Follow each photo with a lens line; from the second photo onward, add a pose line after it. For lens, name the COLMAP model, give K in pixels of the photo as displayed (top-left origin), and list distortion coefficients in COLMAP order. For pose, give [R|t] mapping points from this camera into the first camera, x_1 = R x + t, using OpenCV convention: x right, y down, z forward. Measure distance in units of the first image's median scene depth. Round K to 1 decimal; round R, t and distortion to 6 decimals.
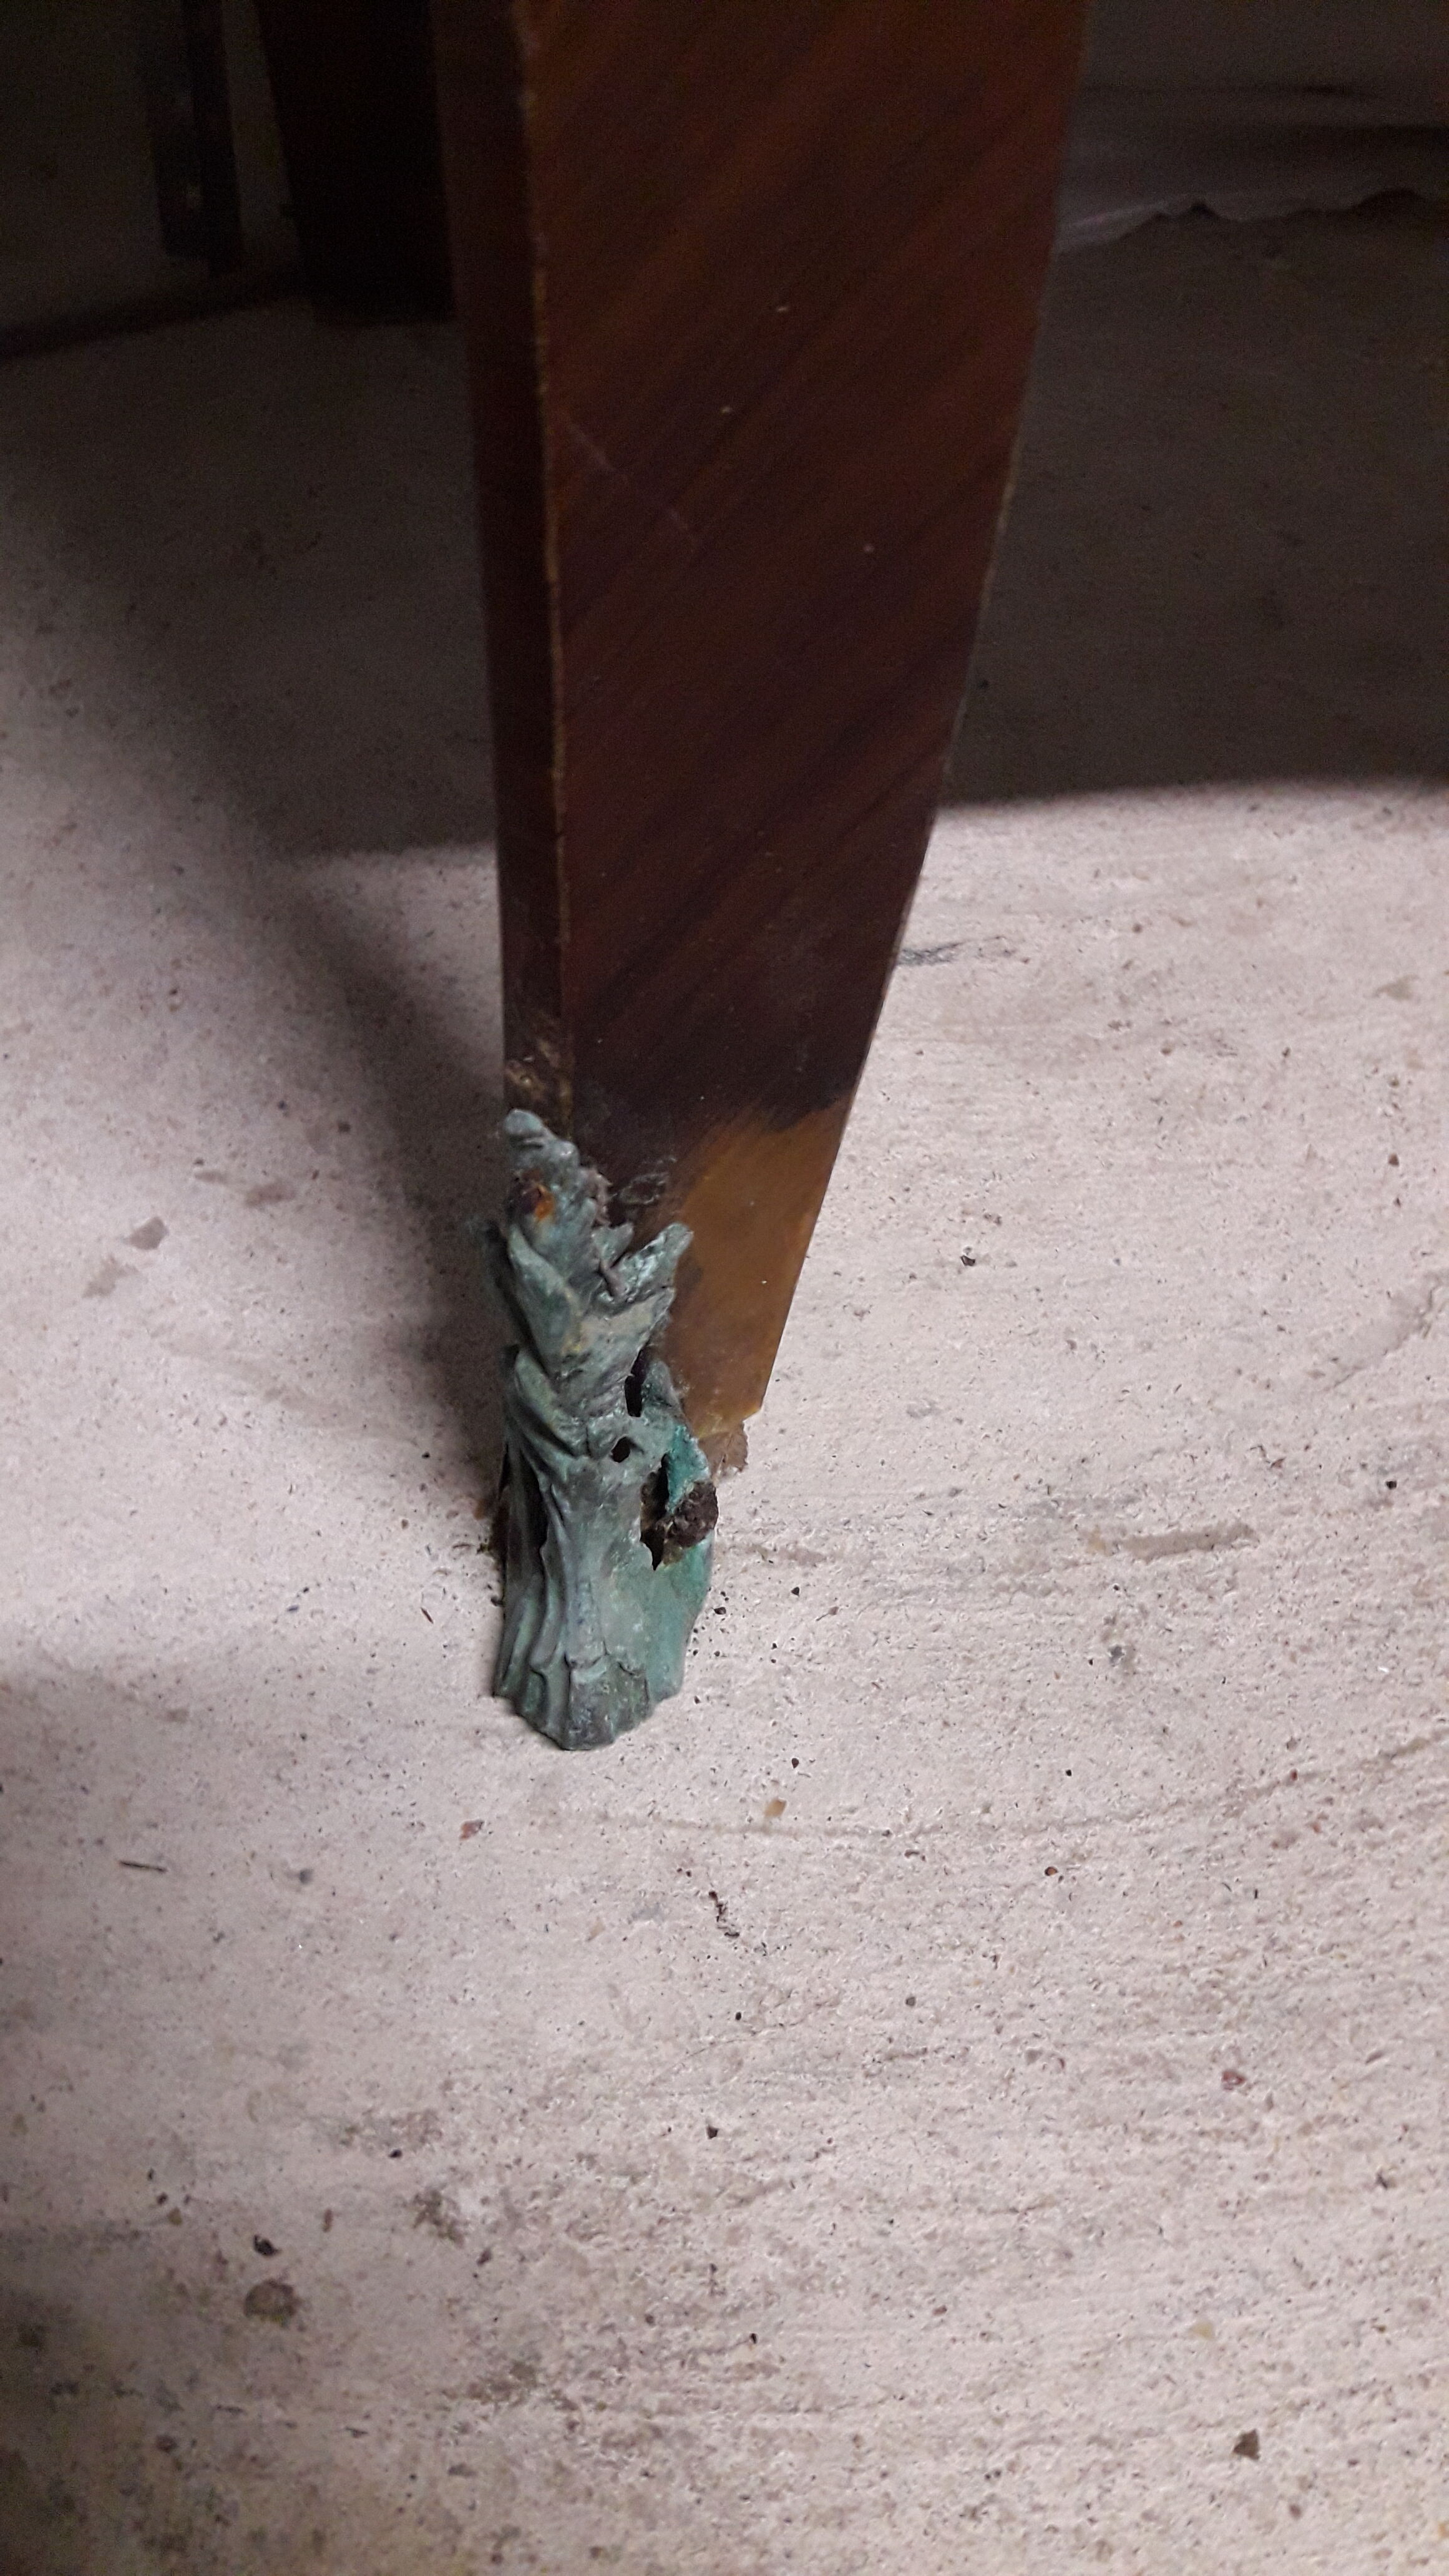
lens RADIAL K [[2154.0, 0, 724.5], [0, 2154.0, 1288.0], [0, 0, 1]] dist [0.136354, -0.336812]
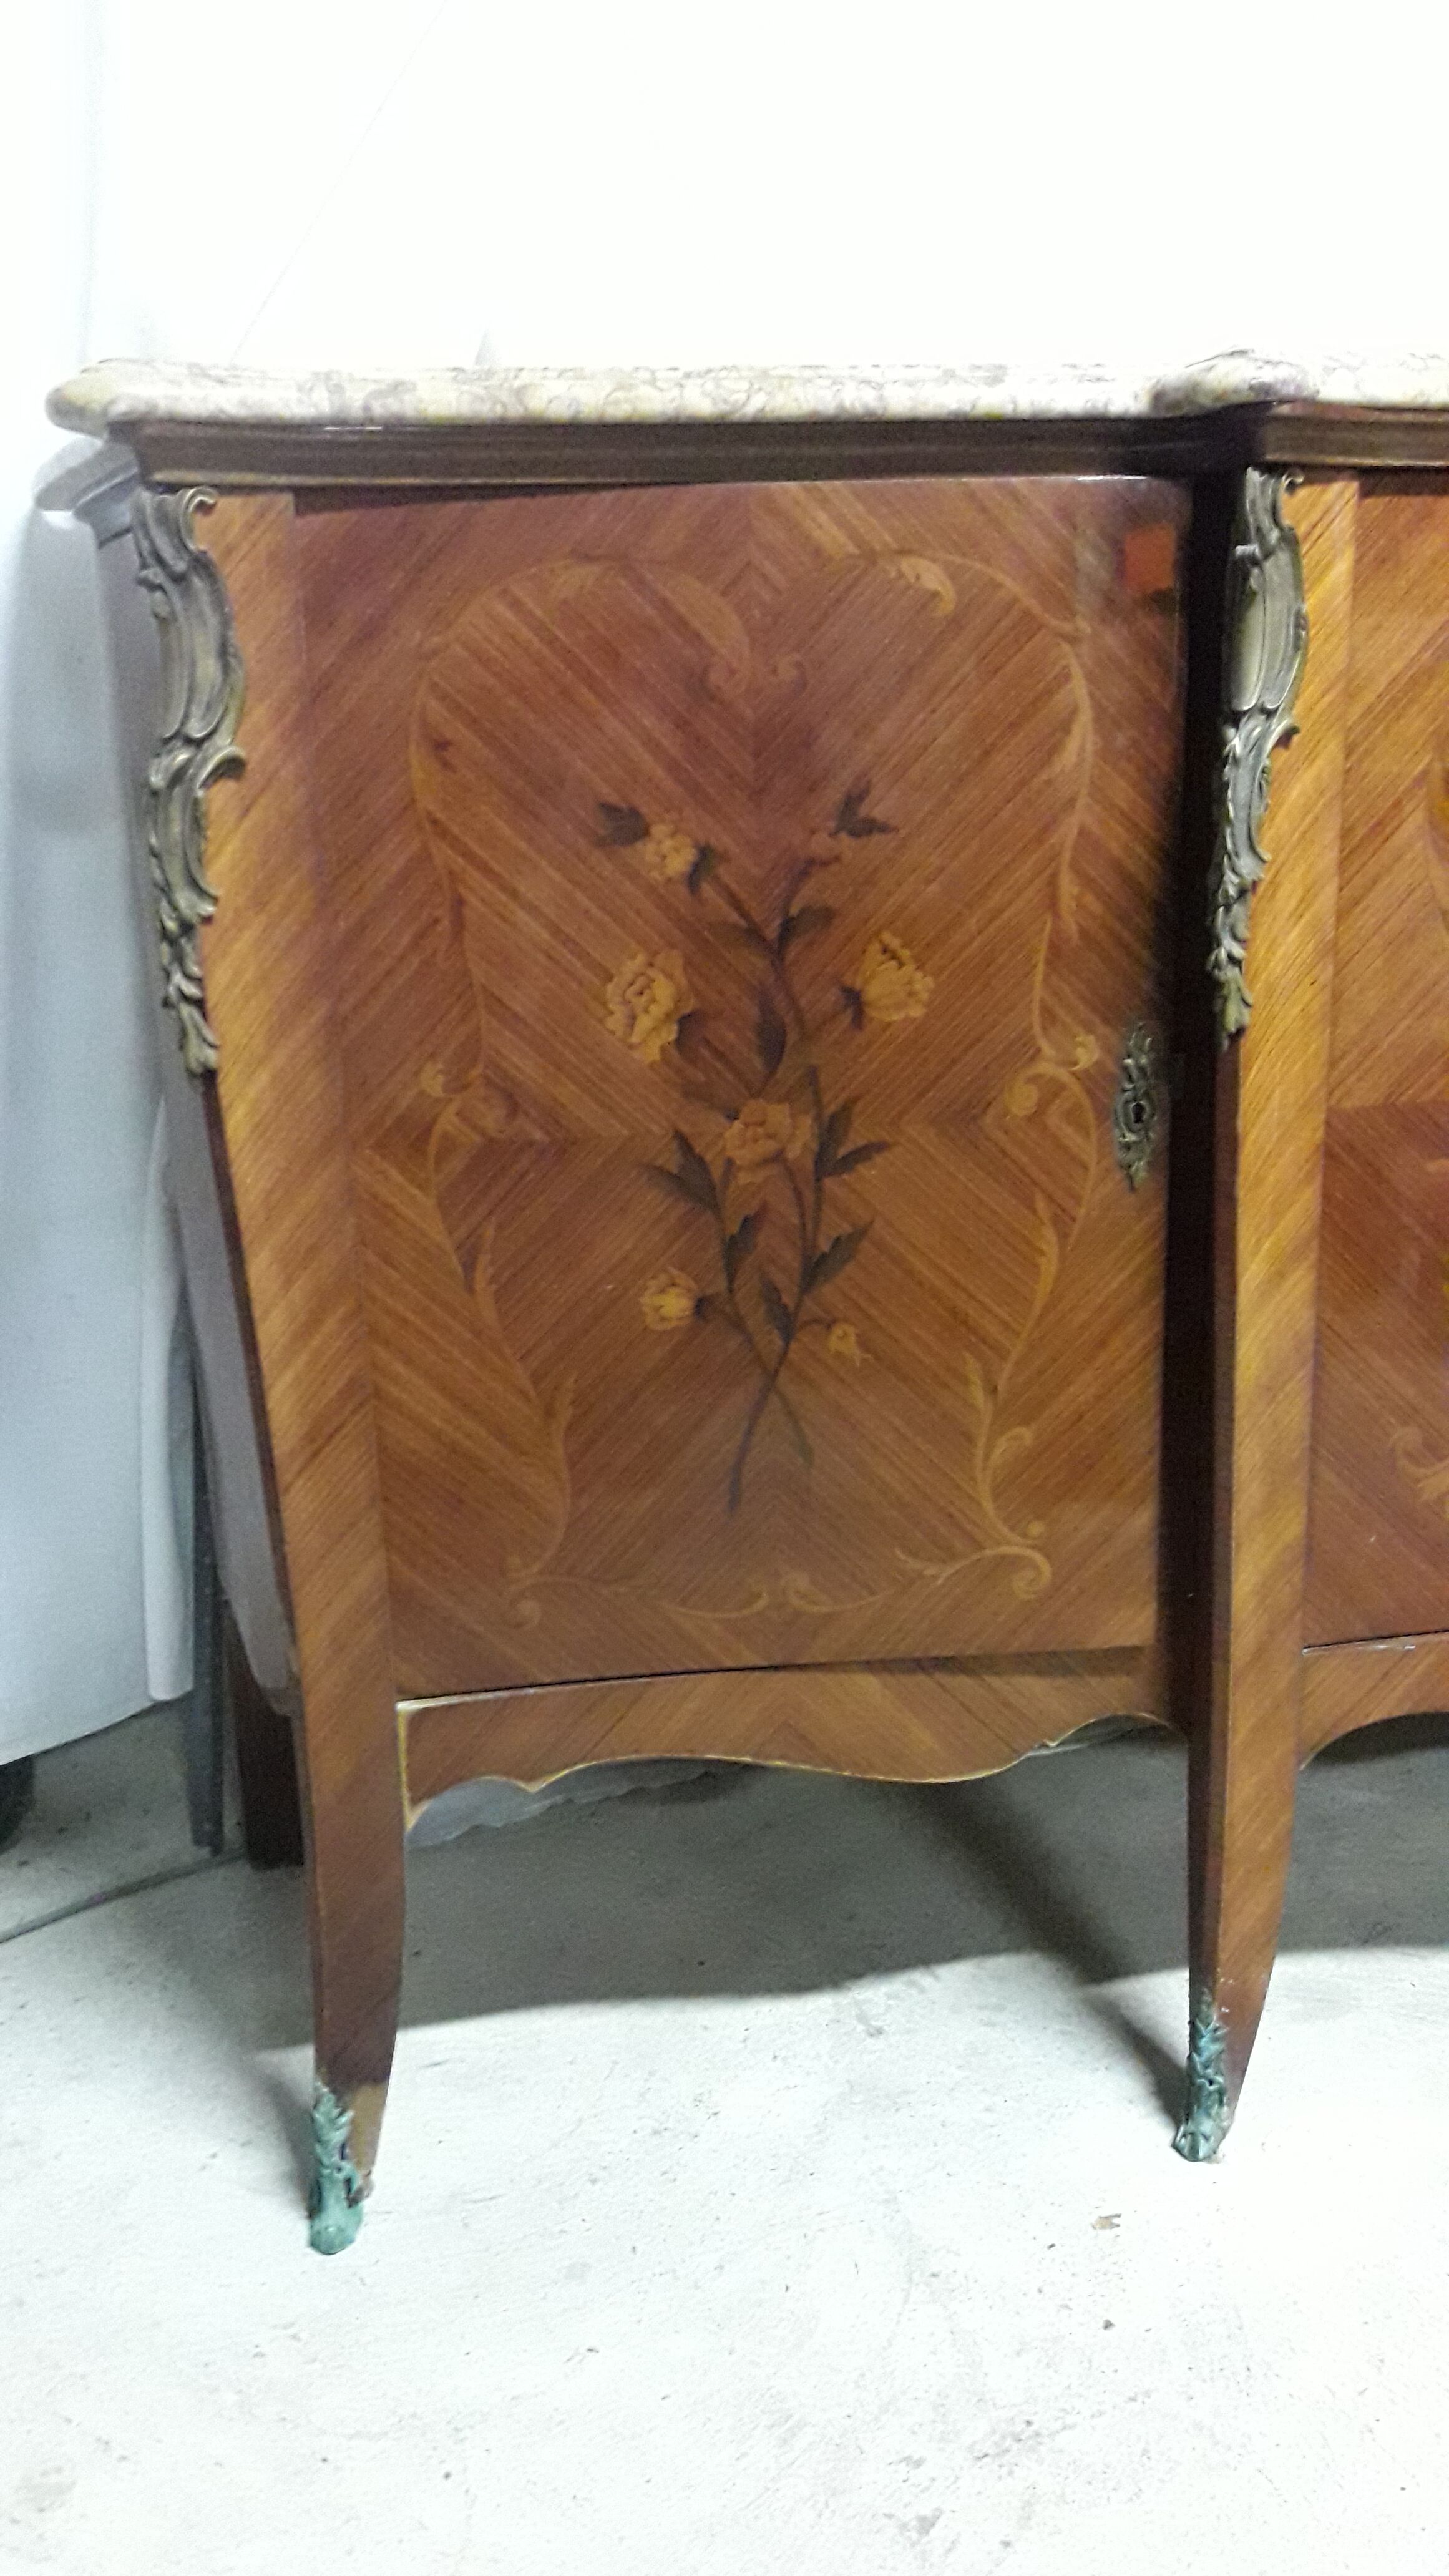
lens RADIAL K [[2154.0, 0, 724.5], [0, 2154.0, 1288.0], [0, 0, 1]] dist [0.136354, -0.336812]
pose [[0.994425, -0.046372, 0.094698, 0.360033], [0.090336, 0.837889, -0.538314, 0.947237], [-0.054384, 0.543868, 0.837407, -3.412559]]
